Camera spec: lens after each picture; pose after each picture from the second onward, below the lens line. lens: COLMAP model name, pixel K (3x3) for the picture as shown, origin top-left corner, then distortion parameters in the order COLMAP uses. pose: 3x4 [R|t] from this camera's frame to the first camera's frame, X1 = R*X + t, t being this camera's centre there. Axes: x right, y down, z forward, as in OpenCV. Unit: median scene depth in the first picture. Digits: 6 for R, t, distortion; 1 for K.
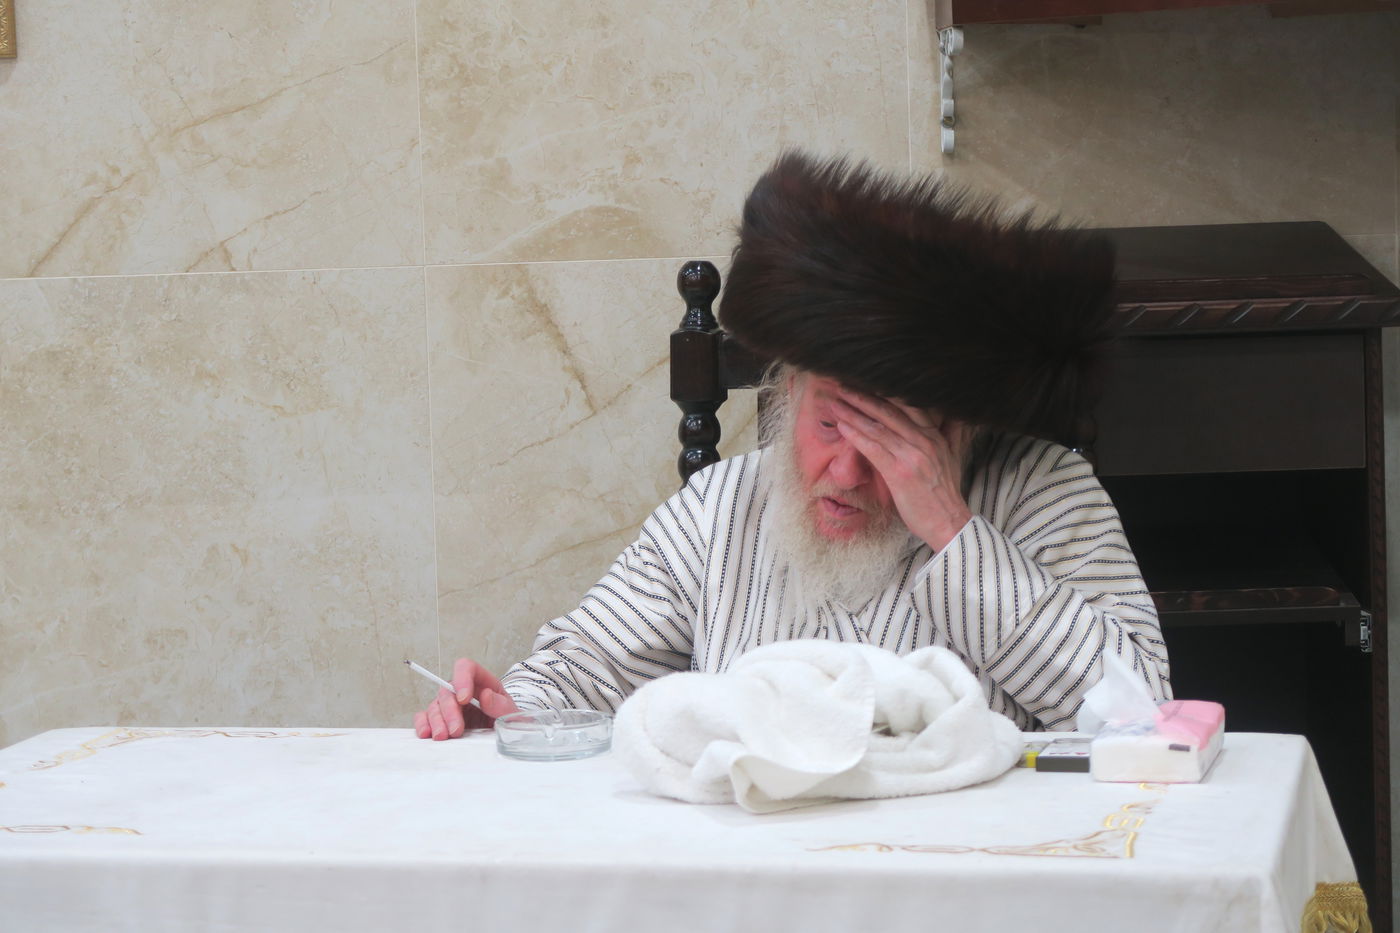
lens RADIAL K [[3501.8, 0, 699.2], [0, 3501.8, 468.2], [0, 0, 1]] dist [0.054020, 0.000000]
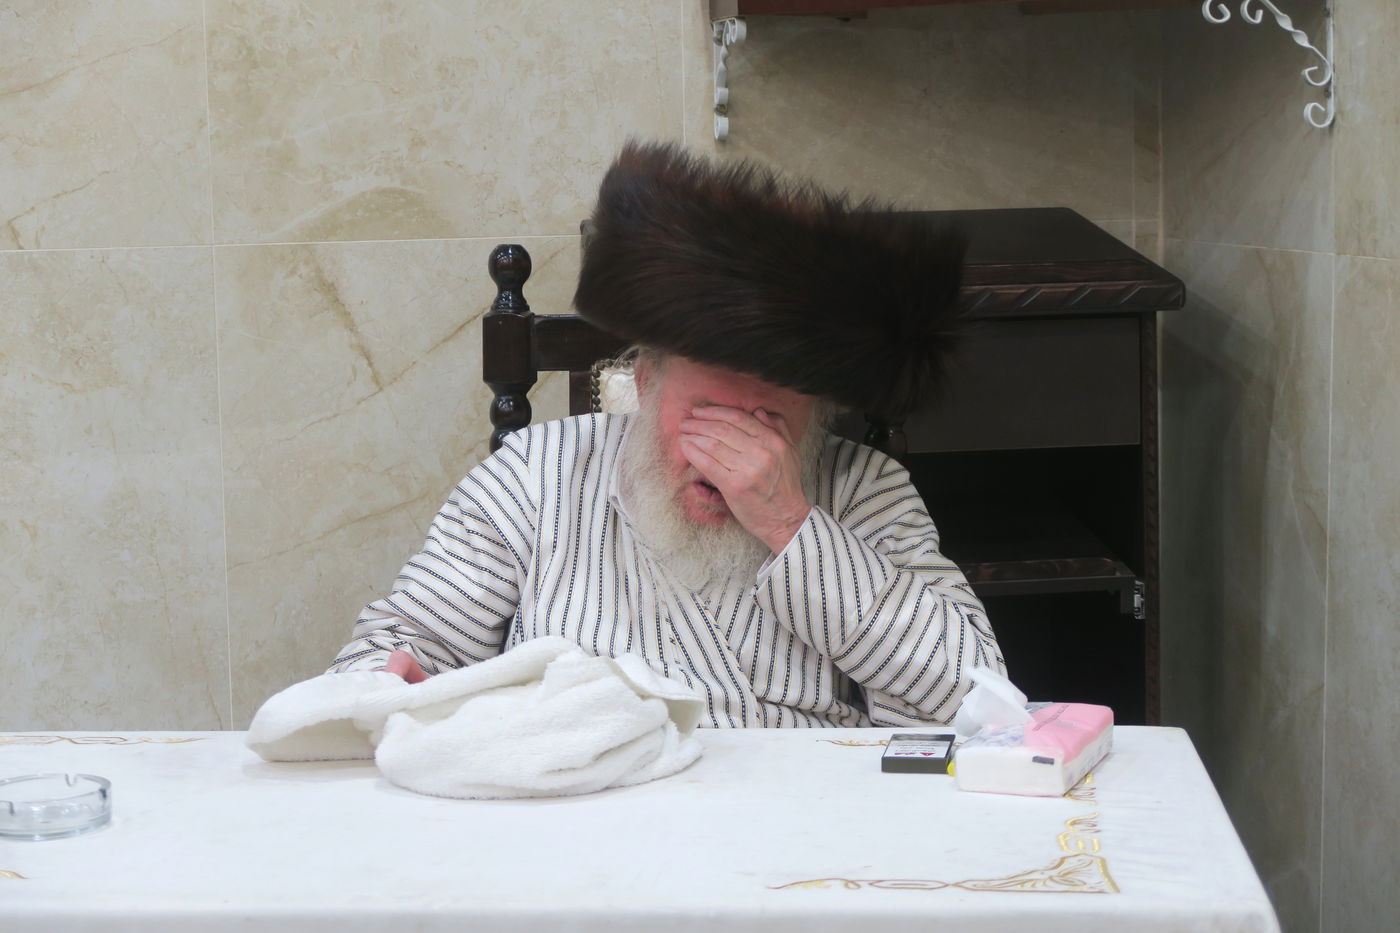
lens RADIAL K [[2905.8, 0, 701.2], [0, 2905.8, 464.6], [0, 0, 1]] dist [0.030558, 0.000000]
pose [[0.989730, -0.006037, 0.142823, -0.059229], [0.002632, 0.999708, 0.024021, -0.014009], [-0.142926, -0.023399, 0.989457, 0.142979]]
